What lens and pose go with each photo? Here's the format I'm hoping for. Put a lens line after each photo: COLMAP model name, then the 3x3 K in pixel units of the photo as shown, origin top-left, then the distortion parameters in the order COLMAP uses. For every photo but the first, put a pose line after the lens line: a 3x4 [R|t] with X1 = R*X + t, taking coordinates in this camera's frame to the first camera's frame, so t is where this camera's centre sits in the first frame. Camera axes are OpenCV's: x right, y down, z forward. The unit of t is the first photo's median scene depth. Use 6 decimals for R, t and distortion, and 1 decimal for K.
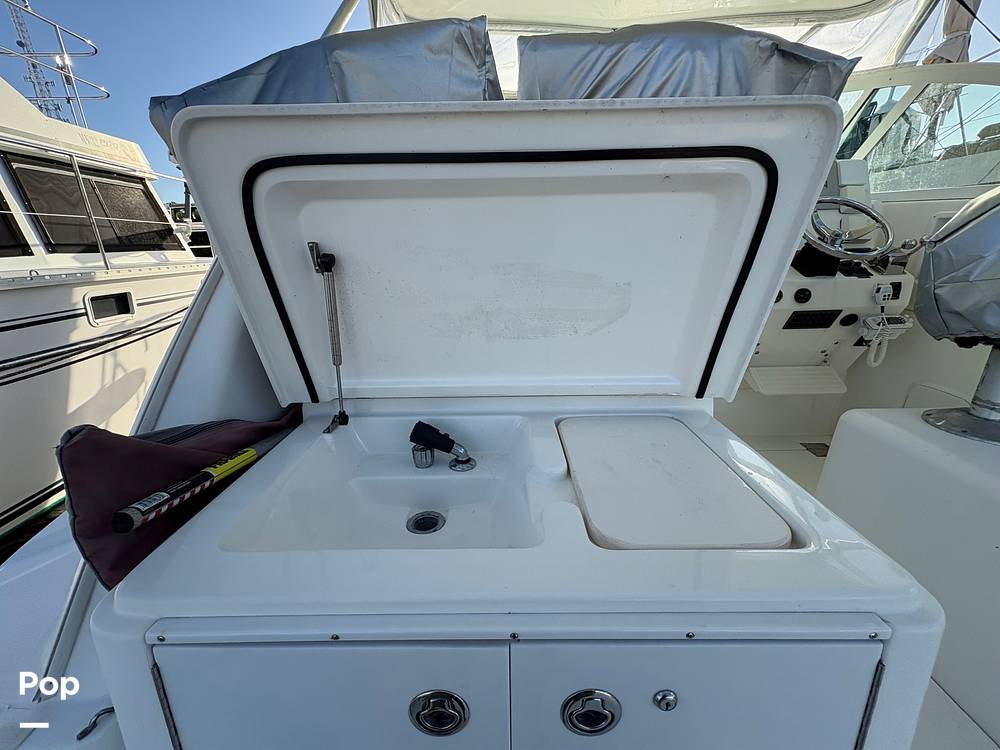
lens RADIAL K [[407.8, 0, 501.2], [0, 407.8, 370.6], [0, 0, 1]] dist [-0.000166, -0.000077]
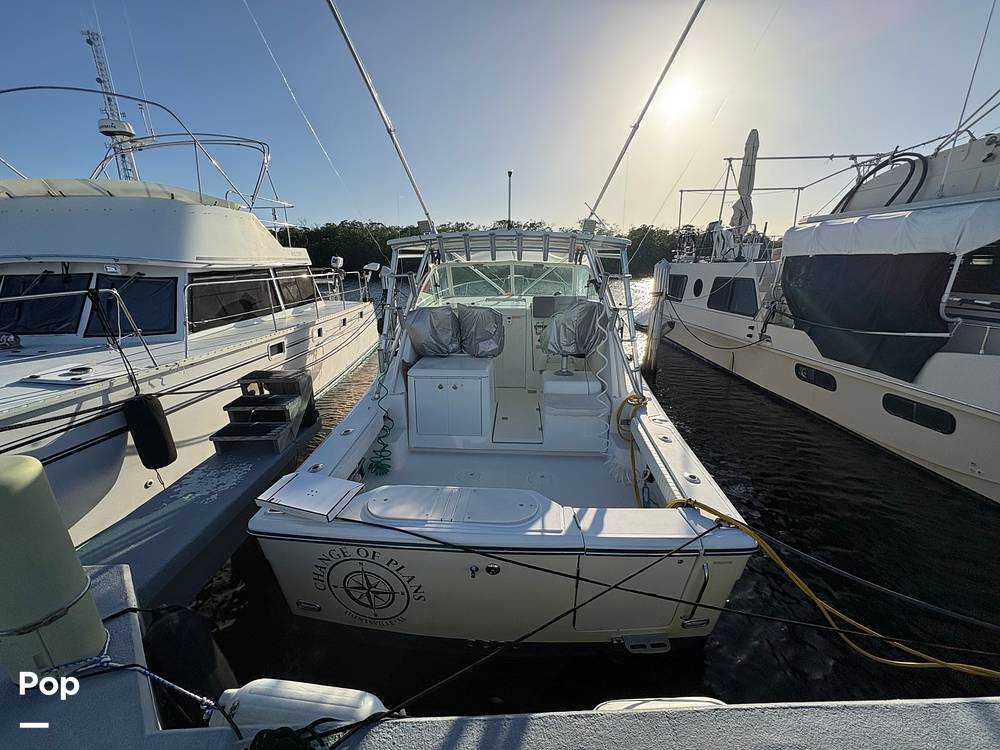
lens RADIAL K [[410.4, 0, 500.0], [0, 410.4, 375.0], [0, 0, 1]] dist [0.001405, -0.000230]
pose [[0.998121, 0.029341, -0.053786, 1.032153], [-0.030584, 0.999280, -0.022431, 0.398603], [0.053090, 0.024034, 0.998300, -5.057767]]
